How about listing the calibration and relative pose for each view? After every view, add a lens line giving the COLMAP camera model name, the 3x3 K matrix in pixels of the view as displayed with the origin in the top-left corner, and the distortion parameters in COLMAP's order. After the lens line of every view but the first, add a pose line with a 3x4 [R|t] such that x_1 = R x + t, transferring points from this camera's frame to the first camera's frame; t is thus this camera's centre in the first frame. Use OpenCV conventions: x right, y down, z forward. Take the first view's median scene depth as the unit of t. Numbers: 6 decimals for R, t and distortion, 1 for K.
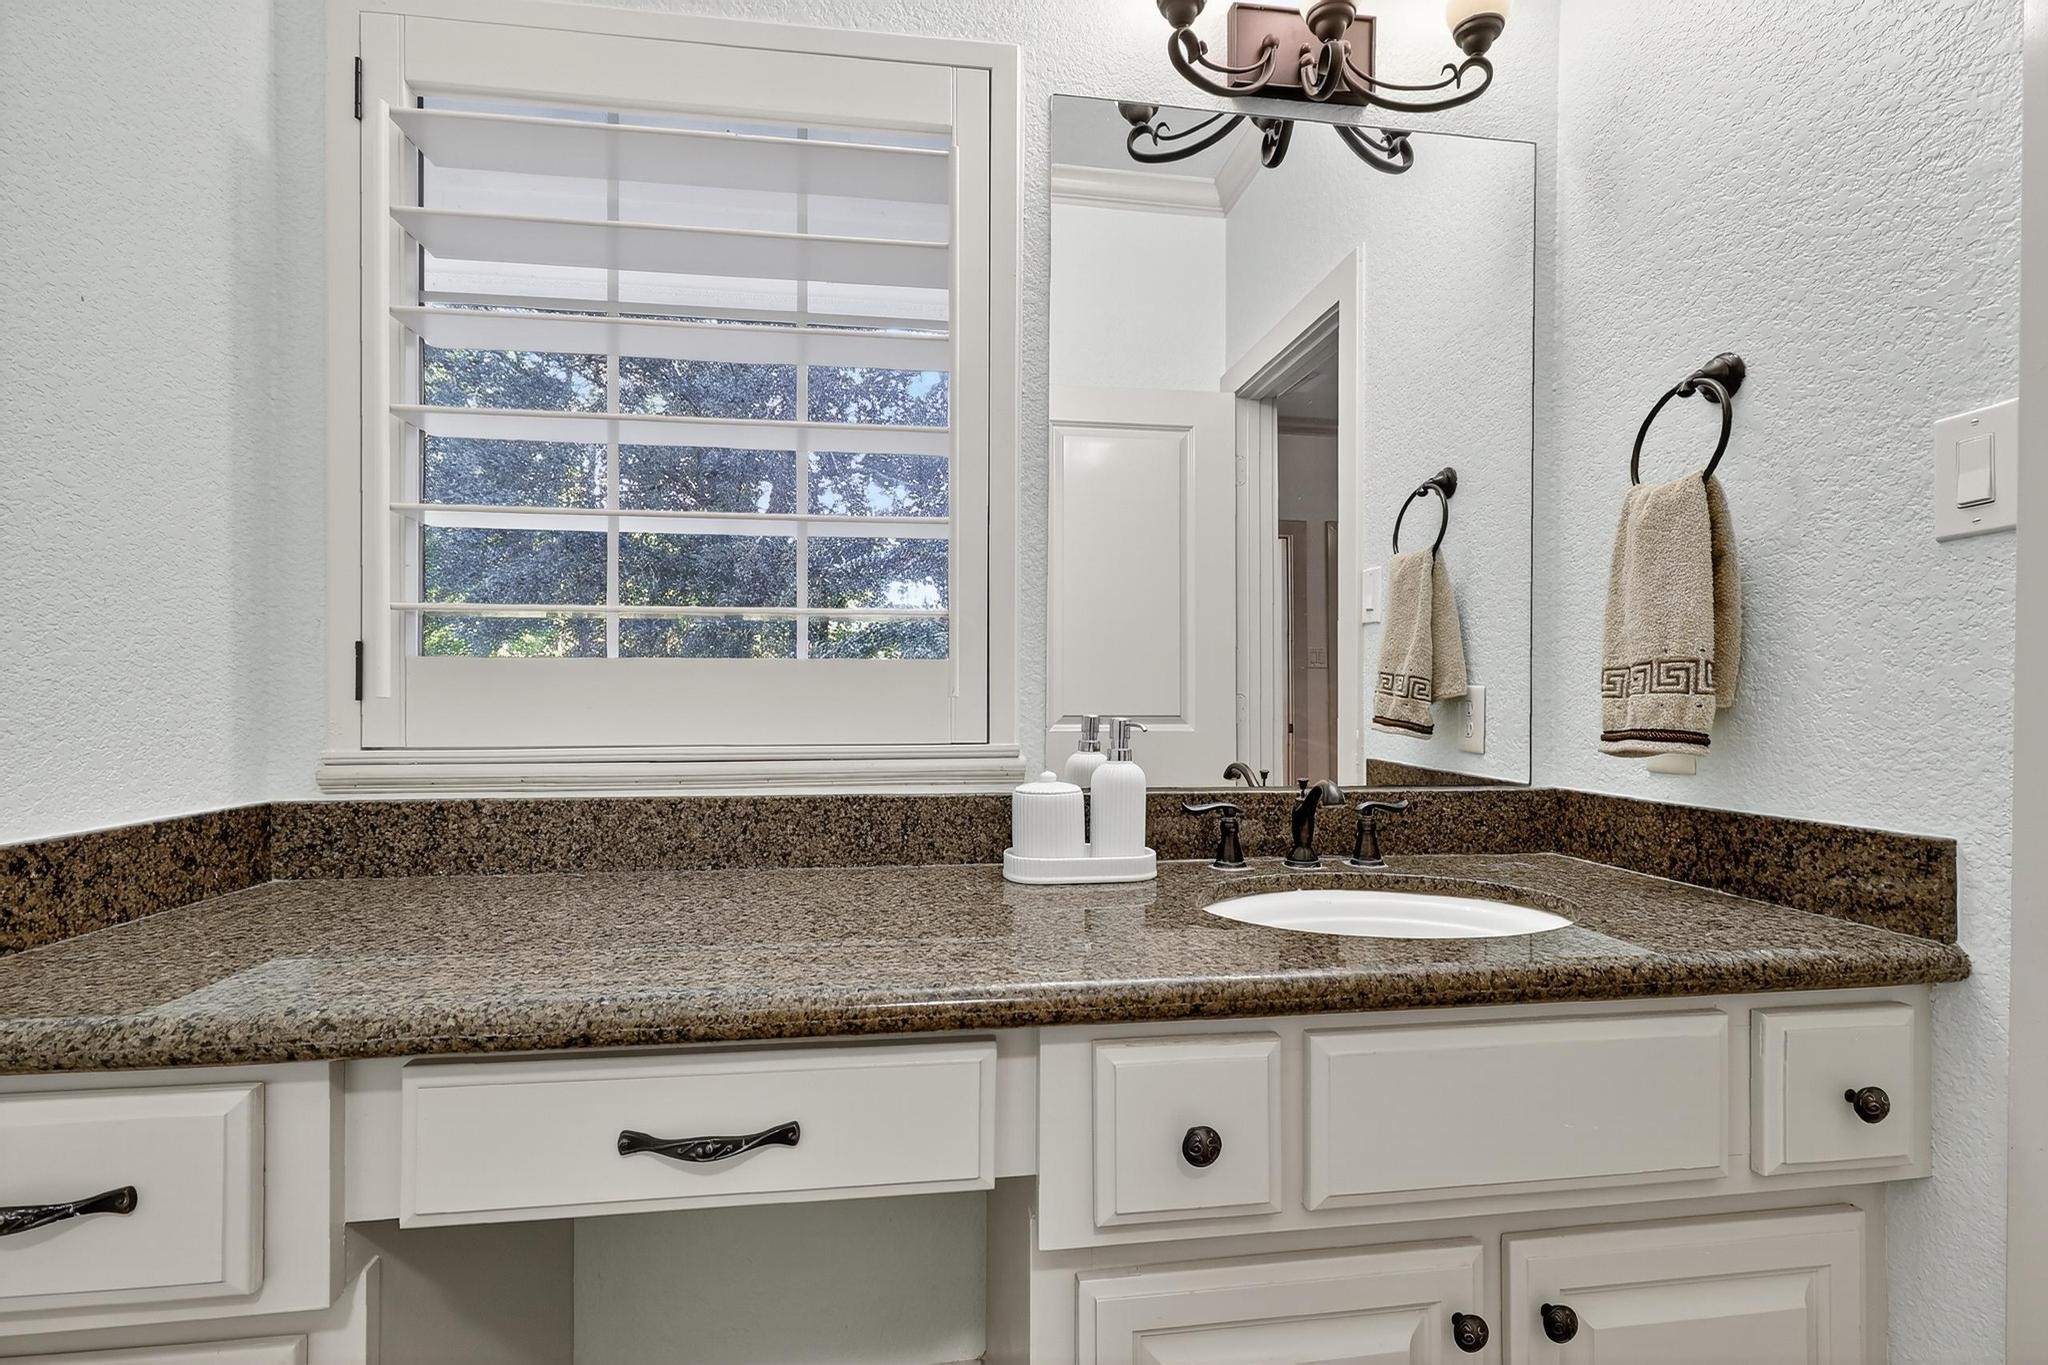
lens RADIAL K [[962.3, 0, 1035.6], [0, 962.3, 686.1], [0, 0, 1]] dist [-0.000045, -0.000296]
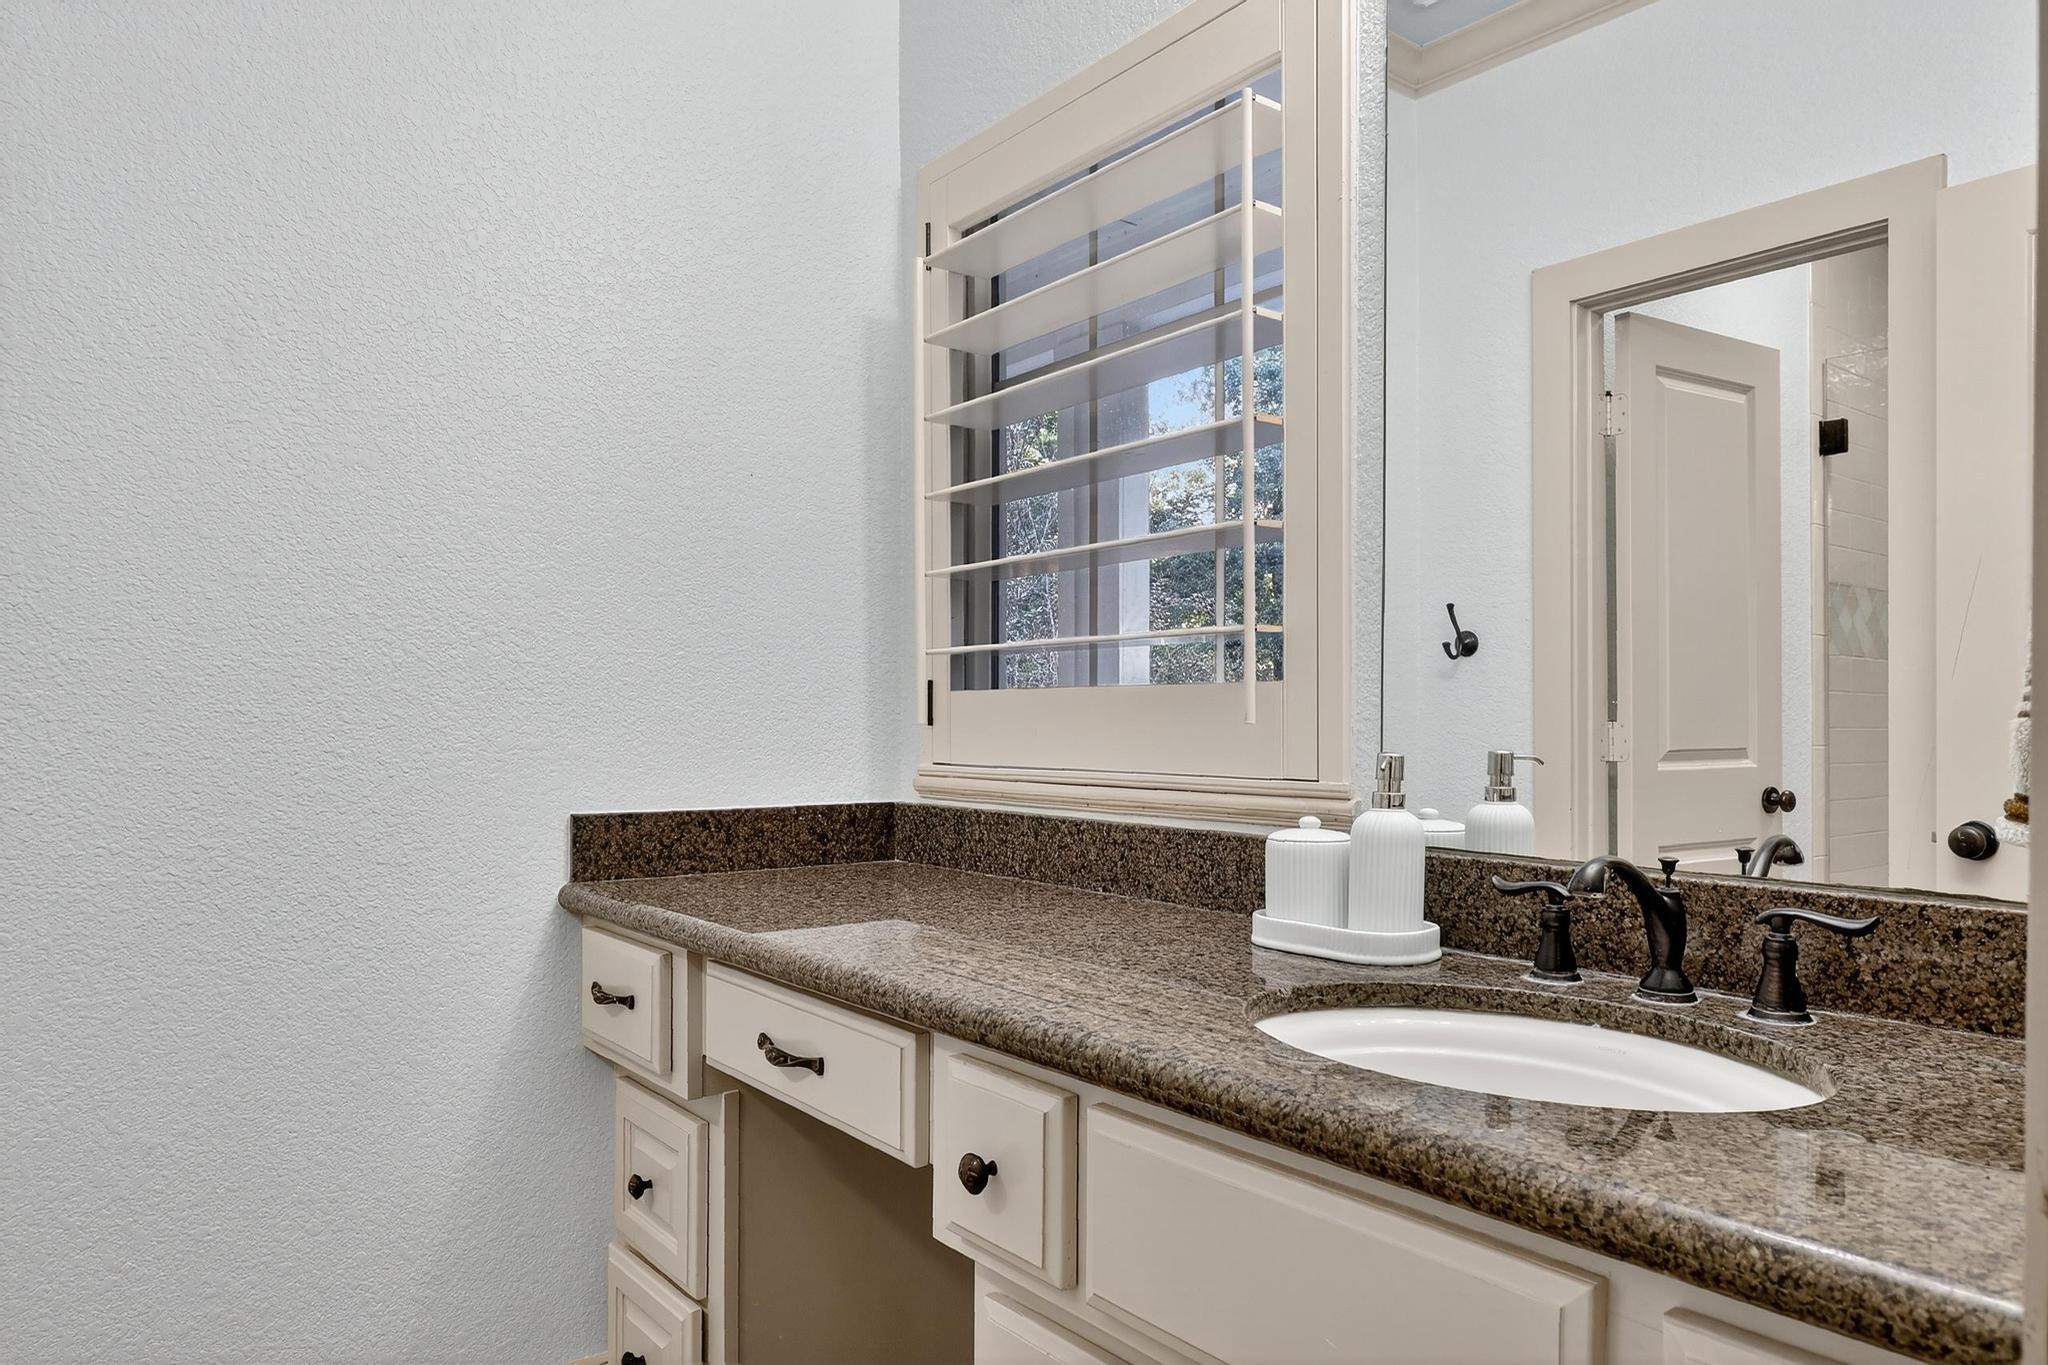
lens RADIAL K [[1409.1, 0, 1024.0], [0, 1409.1, 682.5], [0, 0, 1]] dist [0.006136, 0.000012]
pose [[0.465403, -0.023569, -0.884785, 1.032546], [0.012319, 0.999721, -0.020151, -0.003720], [0.885013, -0.001521, 0.465563, 0.243198]]
